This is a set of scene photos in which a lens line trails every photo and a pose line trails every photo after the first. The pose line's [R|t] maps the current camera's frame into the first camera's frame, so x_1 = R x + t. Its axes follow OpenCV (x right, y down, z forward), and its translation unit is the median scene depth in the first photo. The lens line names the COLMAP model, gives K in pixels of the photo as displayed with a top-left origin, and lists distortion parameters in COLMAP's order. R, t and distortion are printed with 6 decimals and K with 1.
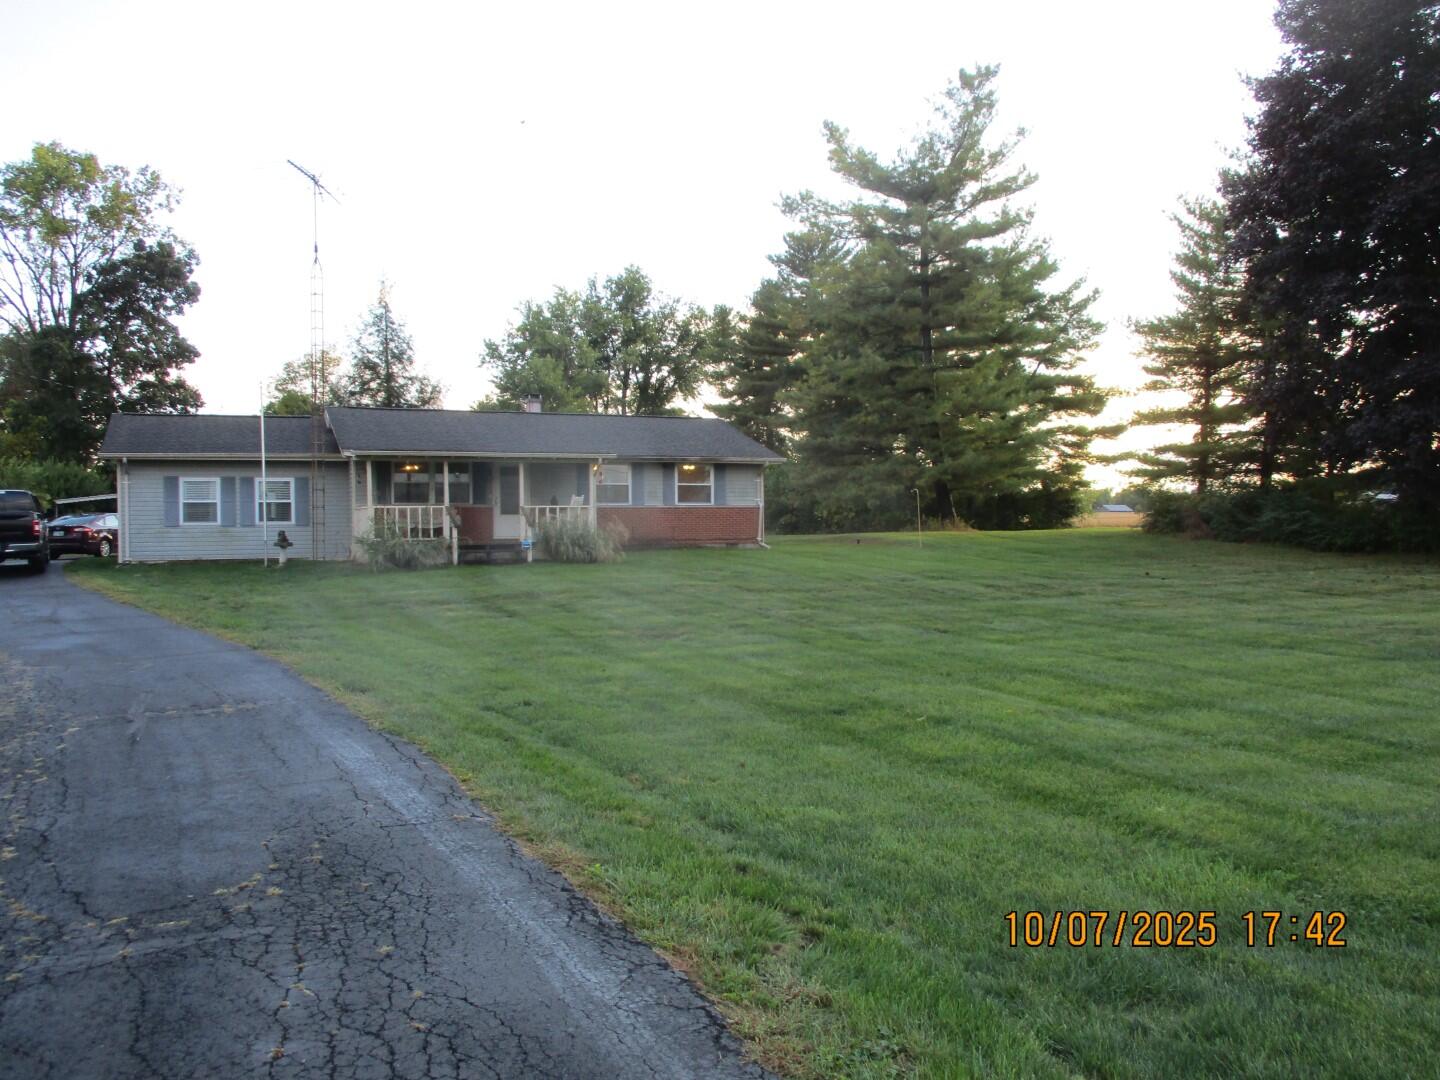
lens RADIAL K [[1198.0, 0, 753.8], [0, 1198.0, 549.2], [0, 0, 1]] dist [-0.033800, 0.021345]
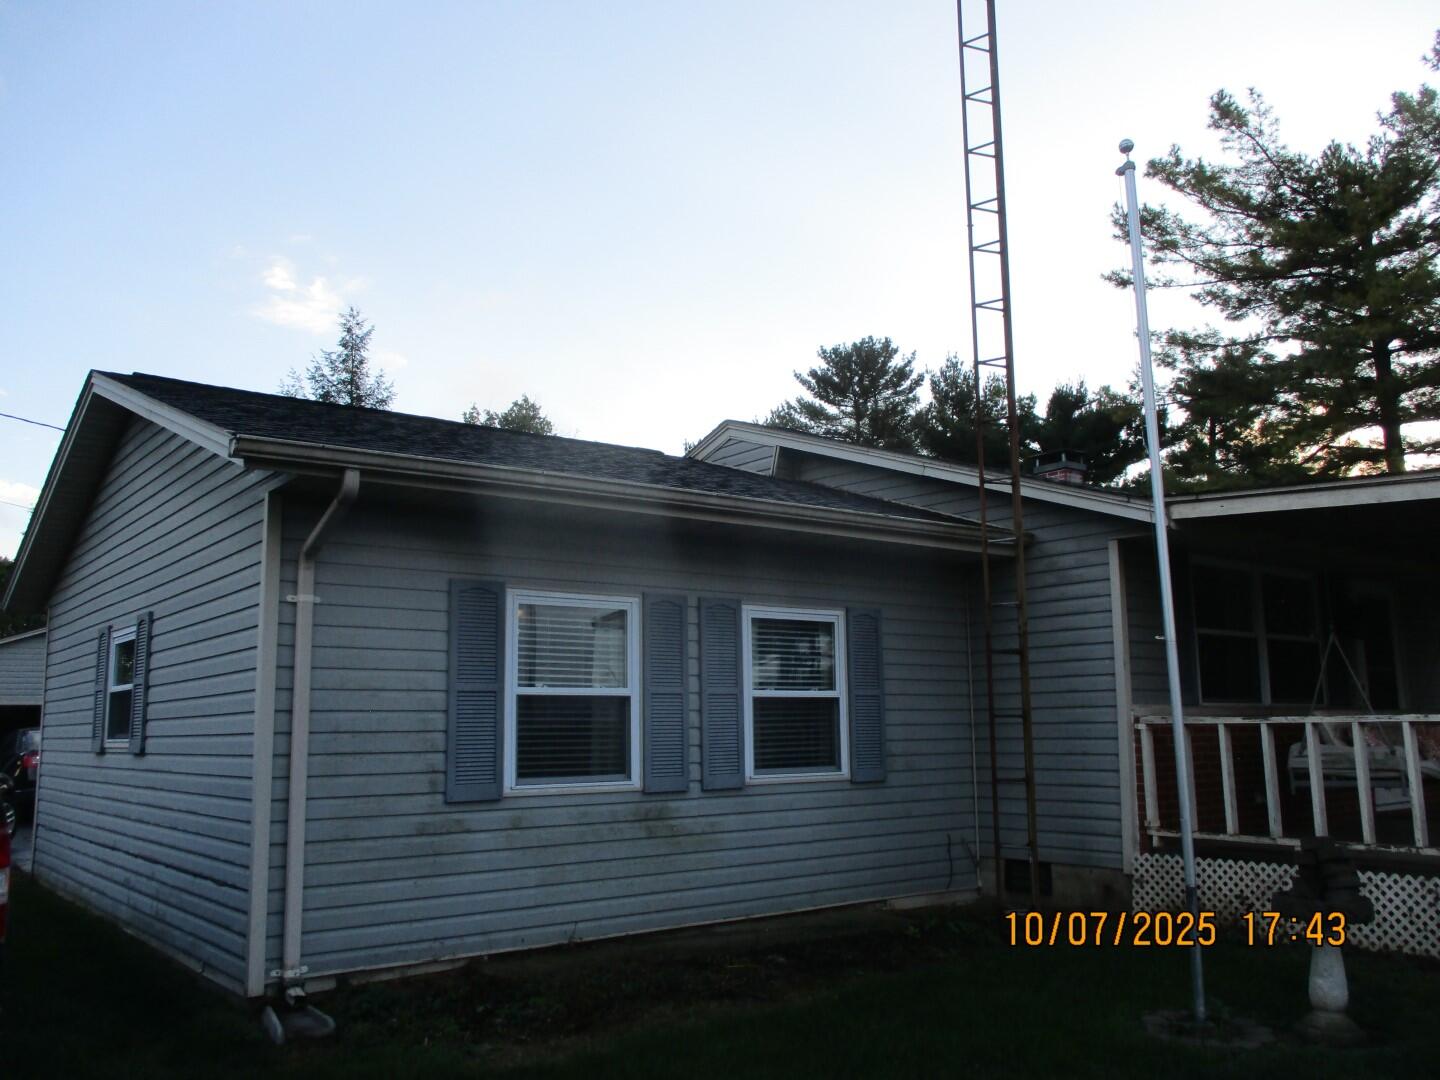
lens RADIAL K [[1198.0, 0, 714.6], [0, 1198.0, 530.1], [0, 0, 1]] dist [-0.033800, 0.021345]
pose [[0.973039, 0.037143, 0.227628, -0.268650], [0.005522, 0.982912, -0.183992, -0.015009], [-0.230573, 0.180289, 0.956207, 0.411324]]
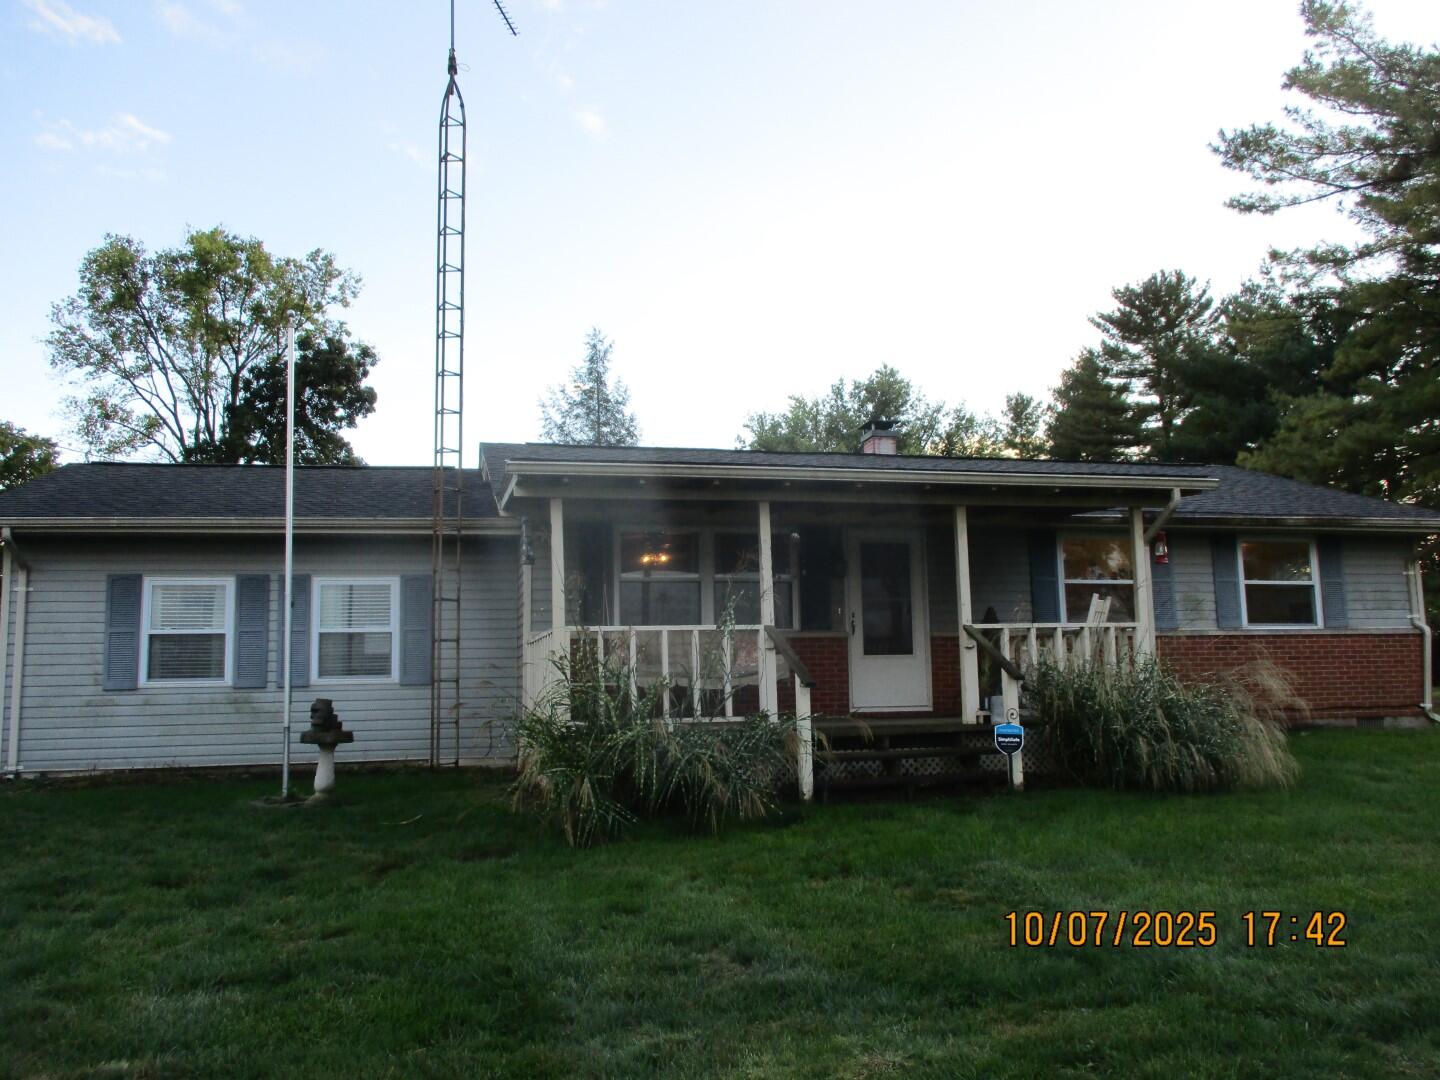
lens RADIAL K [[1198.0, 0, 732.5], [0, 1198.0, 546.5], [0, 0, 1]] dist [-0.033800, 0.021345]
pose [[0.982974, -0.031855, -0.180962, -0.103198], [0.007180, 0.990765, -0.135402, -0.005774], [0.183604, 0.131798, 0.974125, 0.331100]]
